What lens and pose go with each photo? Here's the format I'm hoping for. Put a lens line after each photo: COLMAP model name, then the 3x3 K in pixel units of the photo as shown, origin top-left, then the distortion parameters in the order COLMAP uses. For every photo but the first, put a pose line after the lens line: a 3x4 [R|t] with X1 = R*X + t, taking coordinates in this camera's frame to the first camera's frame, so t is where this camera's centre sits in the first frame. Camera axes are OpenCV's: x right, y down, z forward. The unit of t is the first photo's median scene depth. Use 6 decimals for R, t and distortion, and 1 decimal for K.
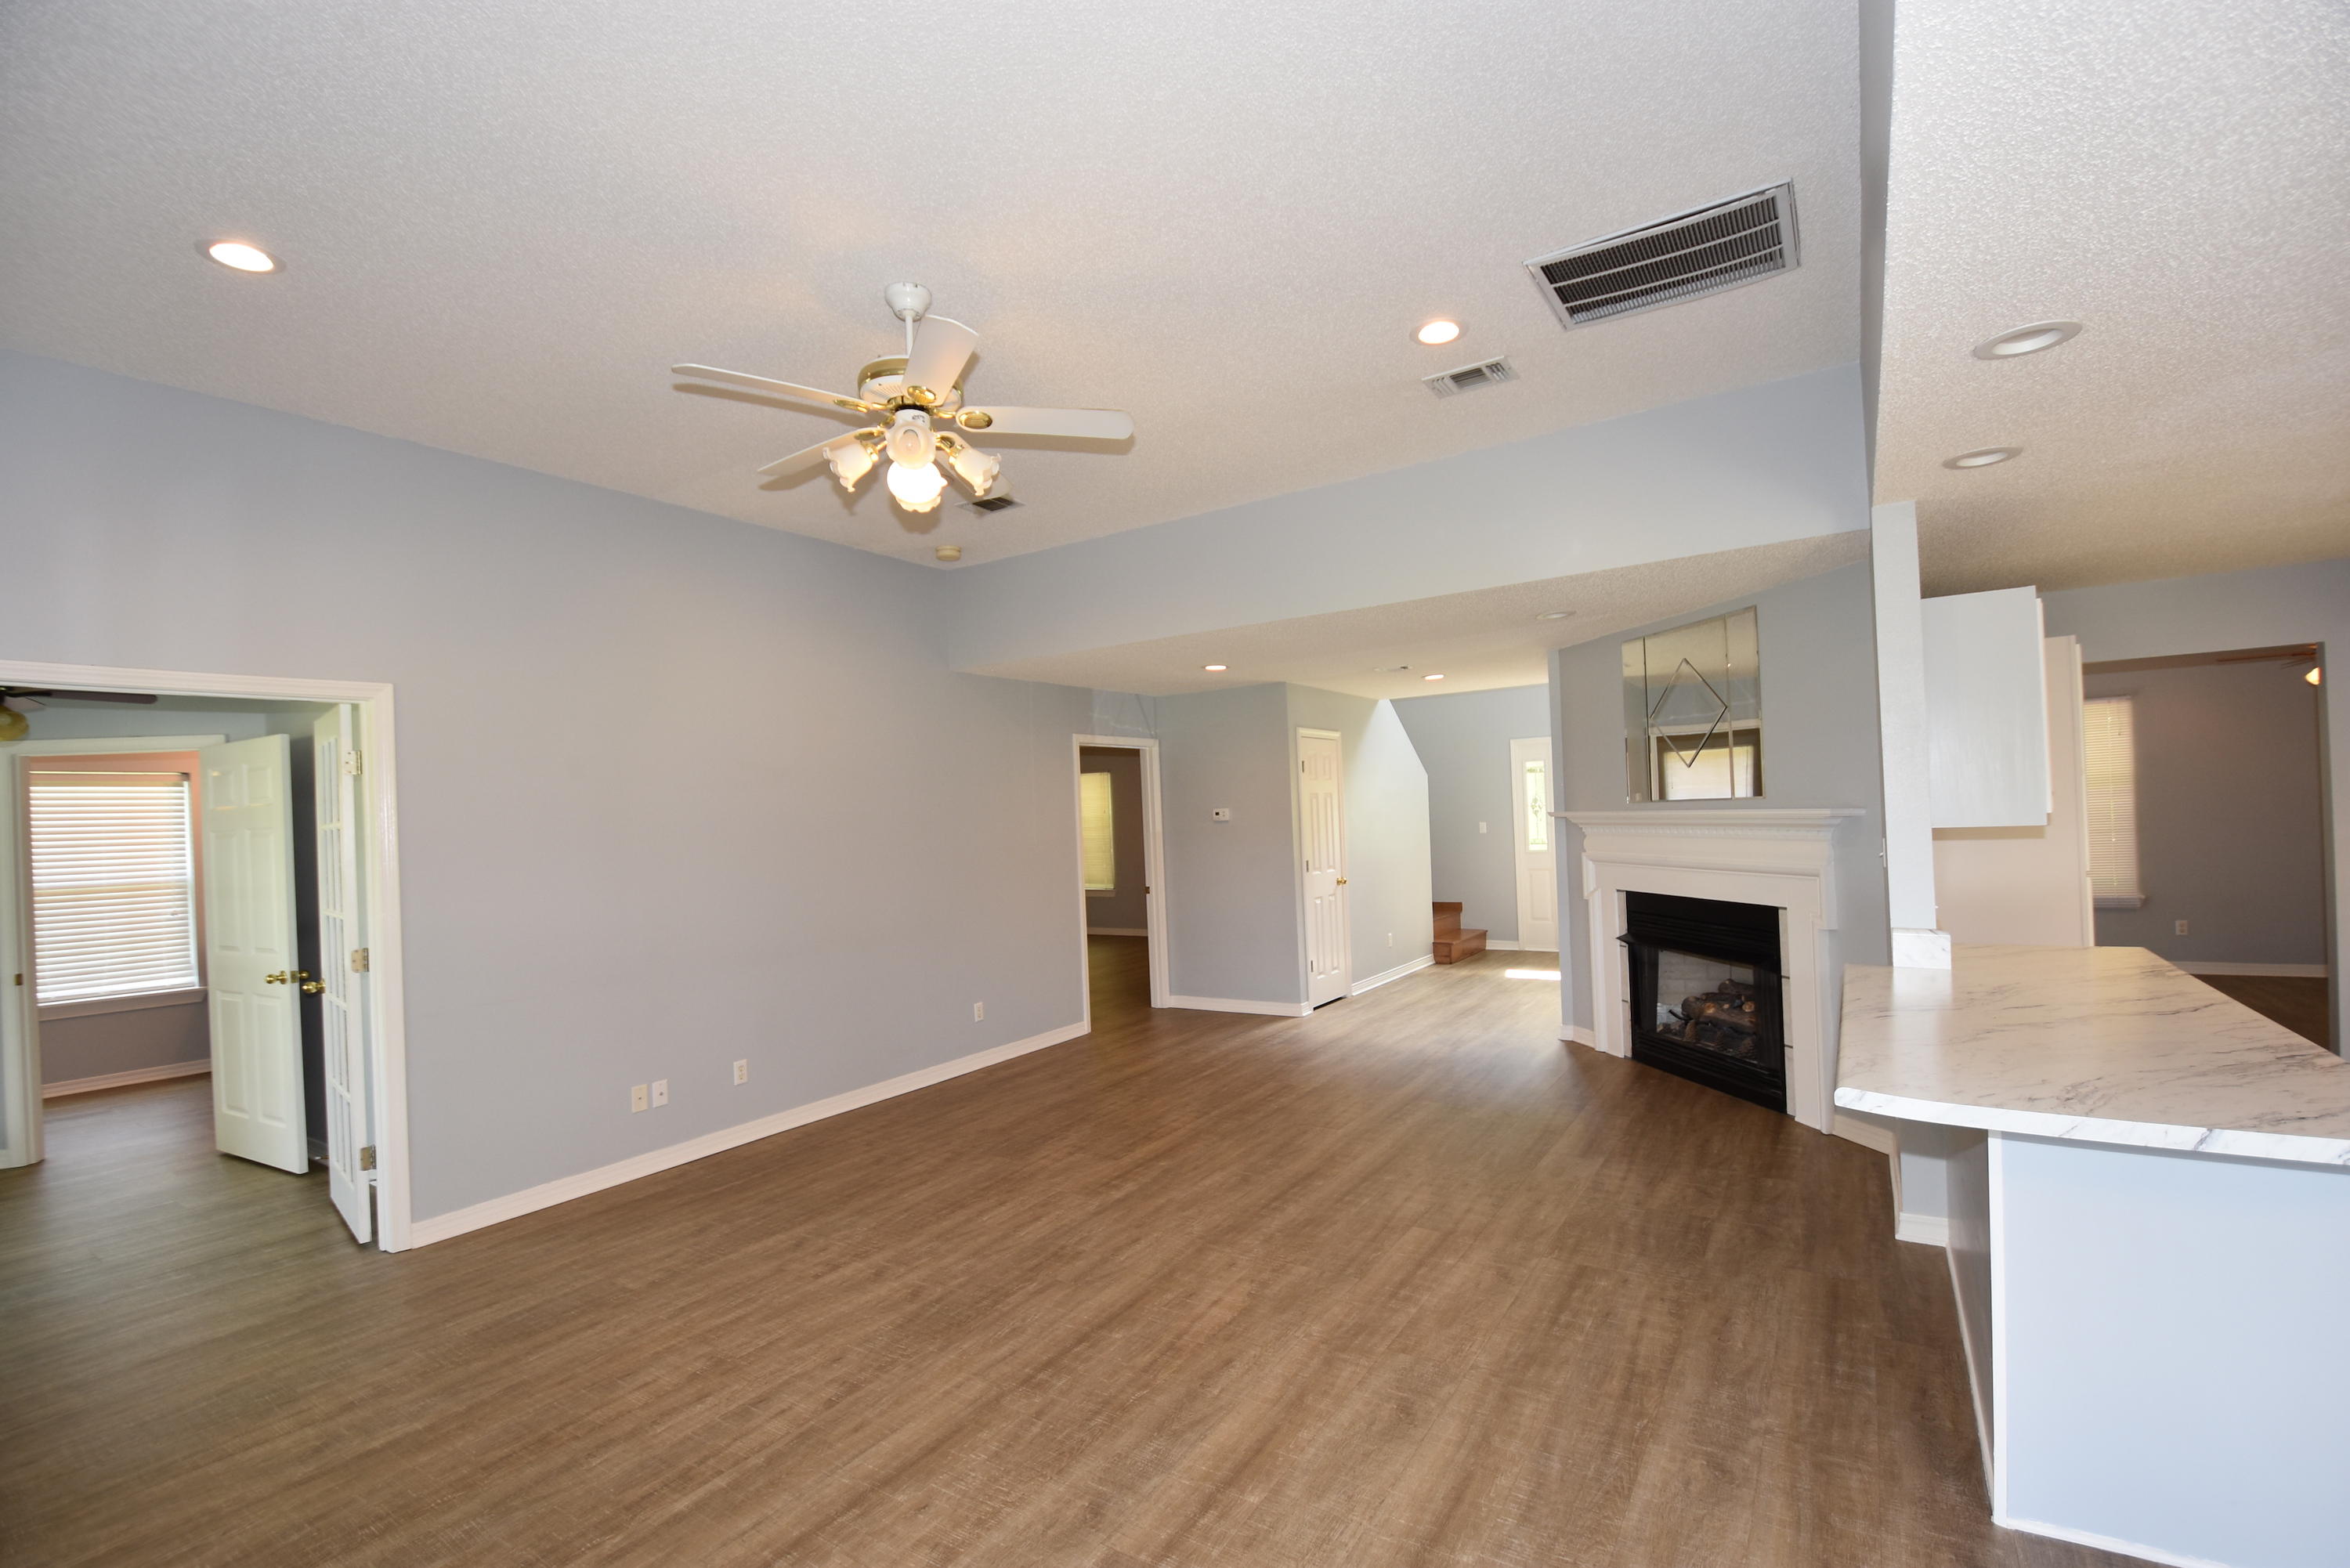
lens RADIAL K [[1024.7, 0, 1177.2], [0, 1024.7, 798.0], [0, 0, 1]] dist [0.022236, -0.022509]
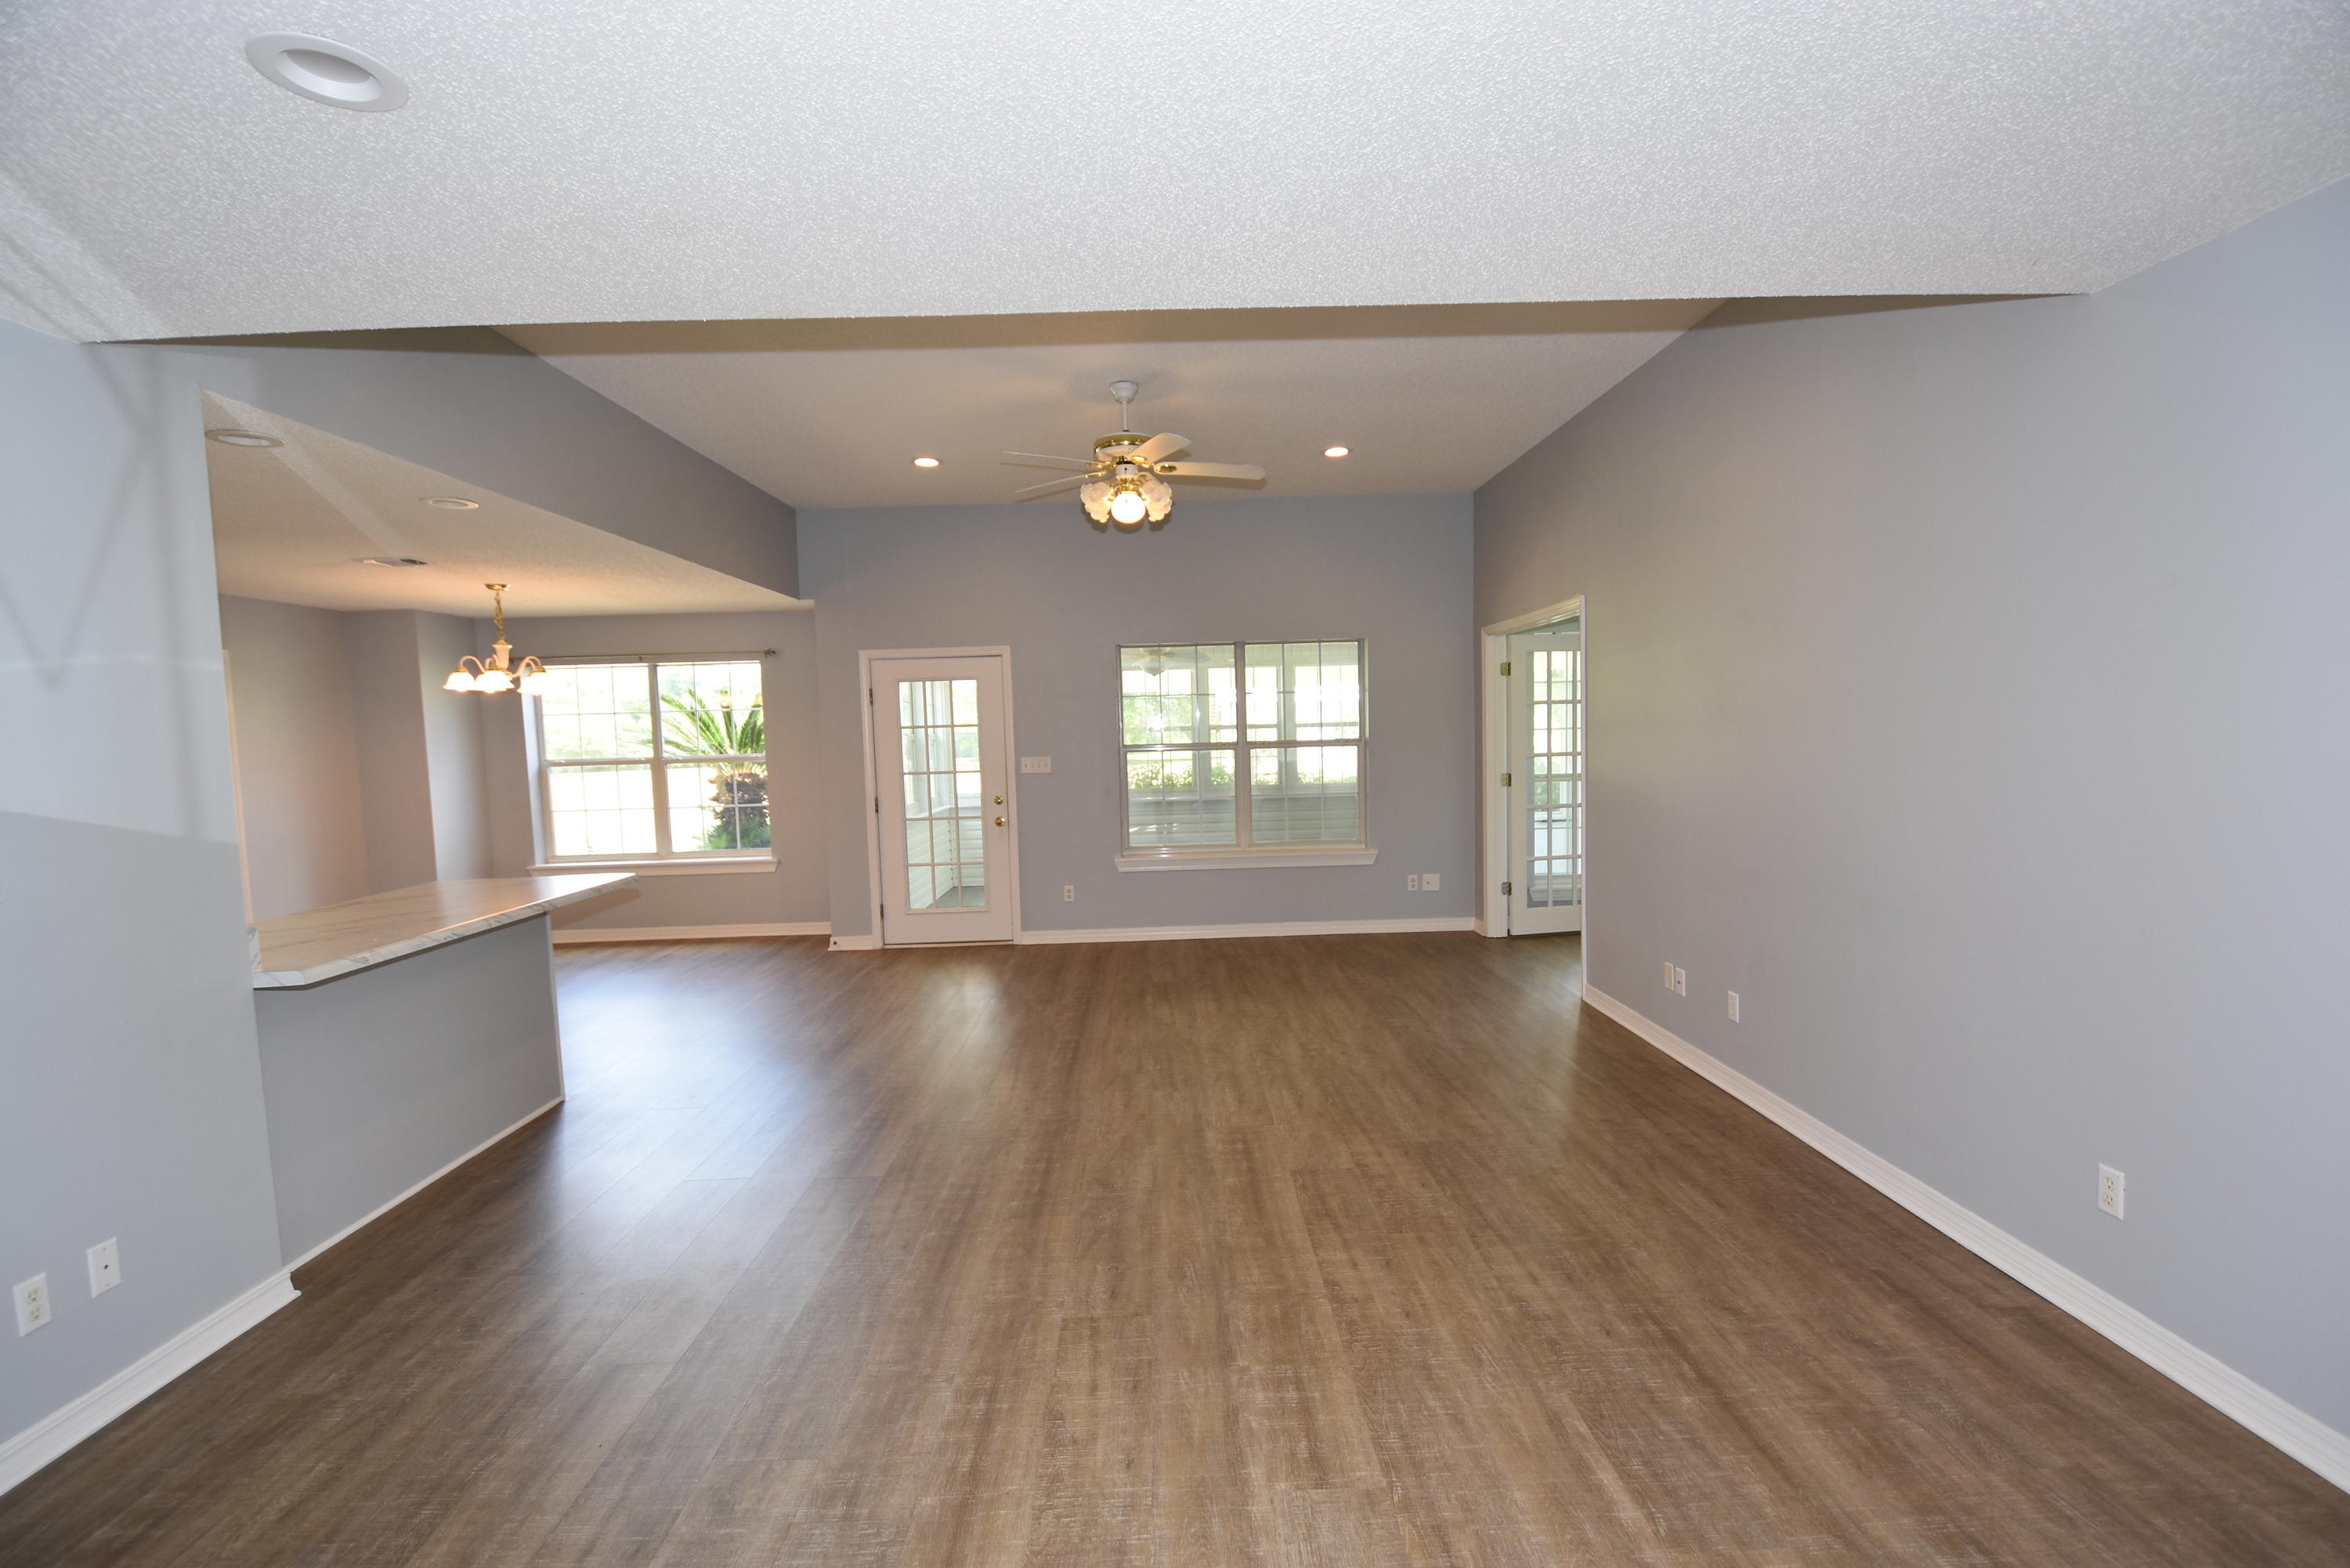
lens RADIAL K [[1024.7, 0, 1177.2], [0, 1024.7, 798.0], [0, 0, 1]] dist [0.022236, -0.022509]
pose [[-0.822695, 0.101804, -0.559293, 0.491243], [0.071966, 0.994570, 0.075175, 0.016943], [0.563909, 0.021597, -0.825554, 1.893352]]
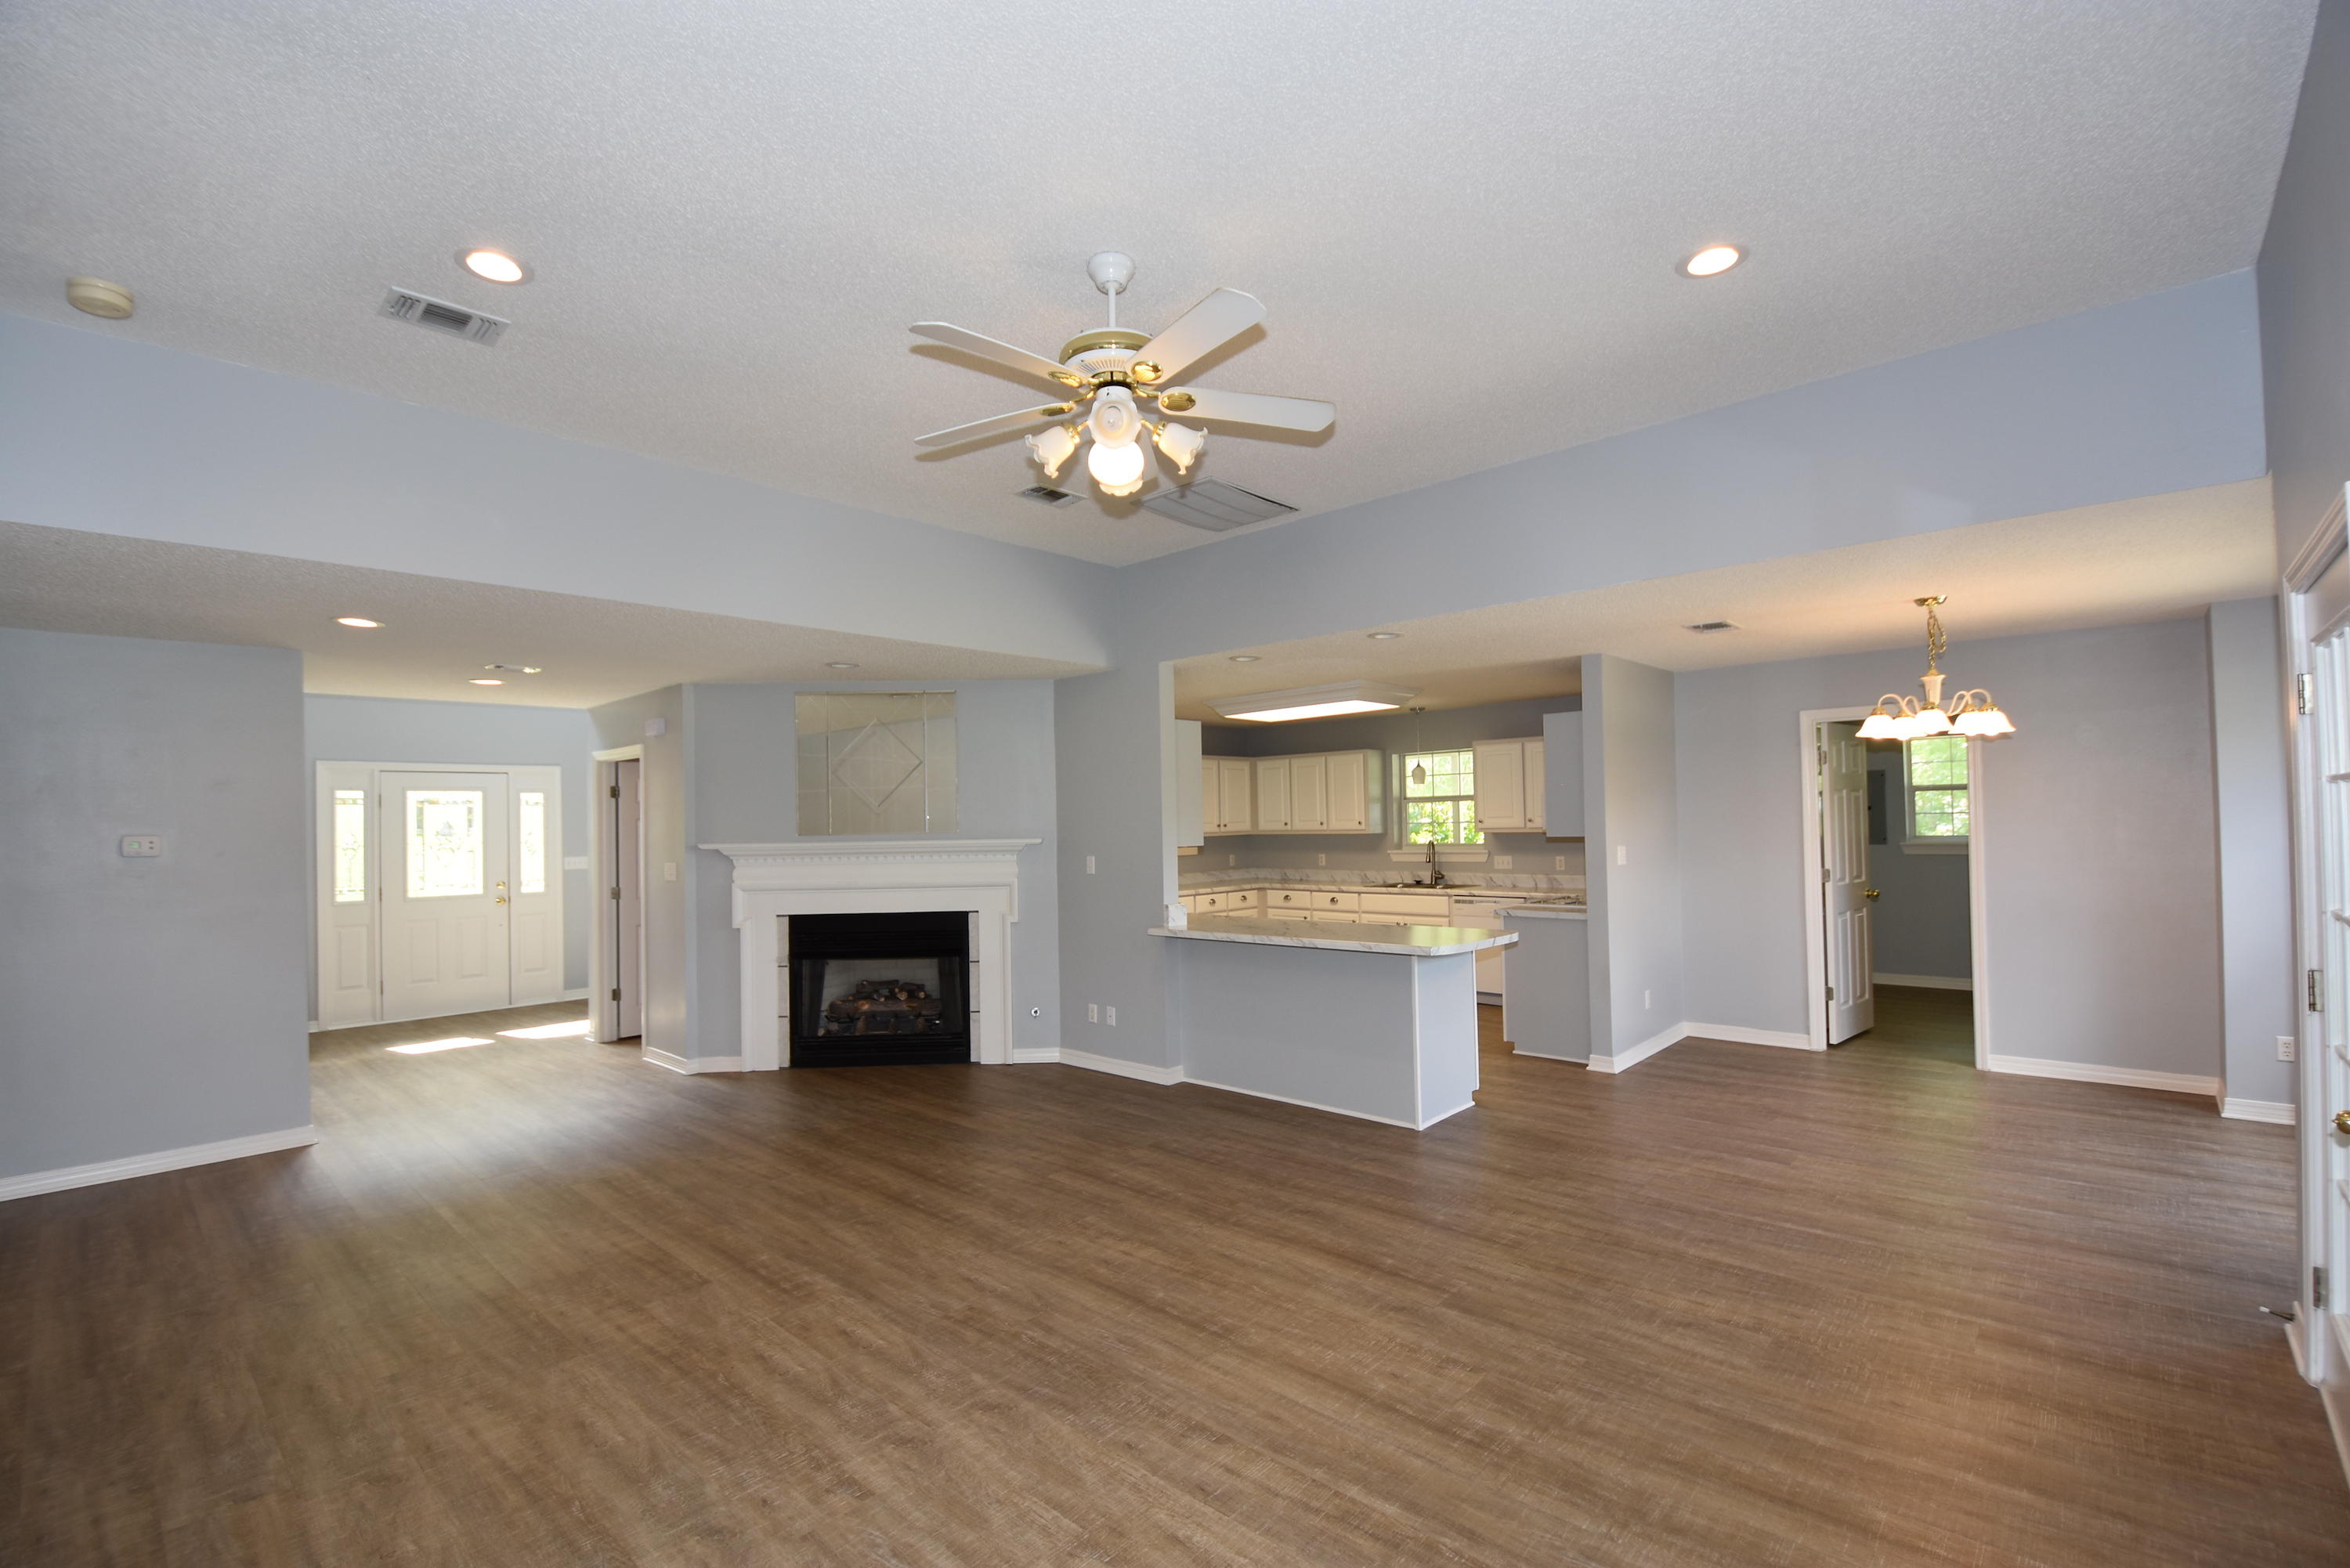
lens RADIAL K [[1024.7, 0, 1177.2], [0, 1024.7, 798.0], [0, 0, 1]] dist [0.022236, -0.022509]
pose [[0.164586, 0.059835, 0.984546, -0.932553], [-0.002819, 0.998183, -0.060193, 0.047071], [-0.986359, 0.007132, 0.164455, 0.637047]]
